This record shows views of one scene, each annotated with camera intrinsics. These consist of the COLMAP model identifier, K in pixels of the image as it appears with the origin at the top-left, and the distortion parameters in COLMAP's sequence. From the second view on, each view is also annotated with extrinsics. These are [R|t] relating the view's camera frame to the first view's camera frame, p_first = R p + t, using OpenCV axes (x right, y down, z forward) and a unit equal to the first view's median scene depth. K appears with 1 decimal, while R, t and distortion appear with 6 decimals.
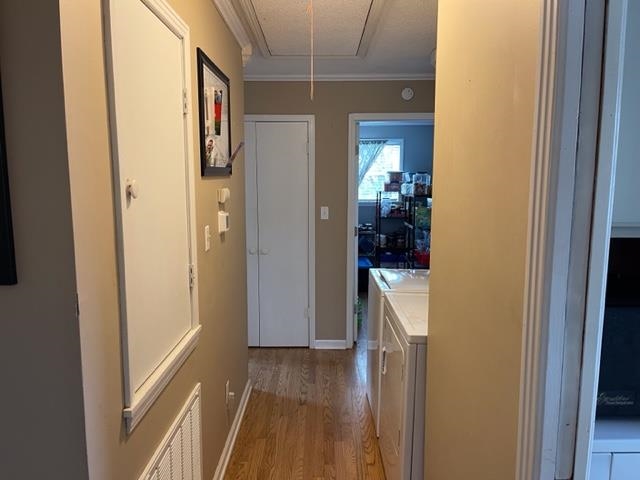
lens RADIAL K [[490.7, 0, 317.7], [0, 490.7, 240.6], [0, 0, 1]] dist [0.027777, -0.001566]
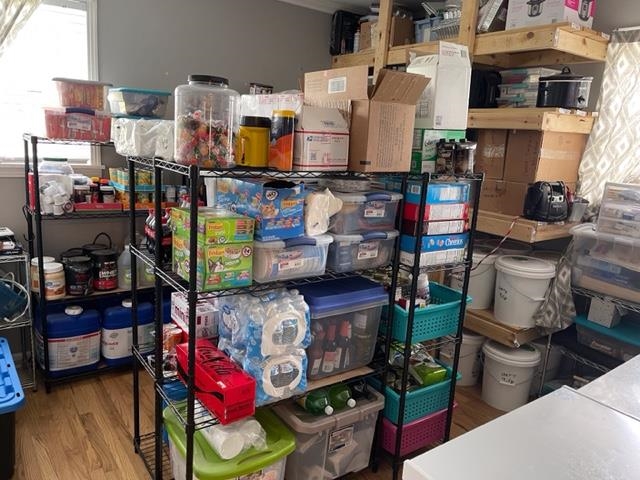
lens RADIAL K [[490.7, 0, 316.9], [0, 490.7, 245.0], [0, 0, 1]] dist [0.027777, -0.001566]
pose [[0.805169, -0.077910, 0.587906, 0.078167], [0.005501, 0.992272, 0.123963, -0.067440], [-0.593020, -0.096577, 0.799375, 0.606248]]
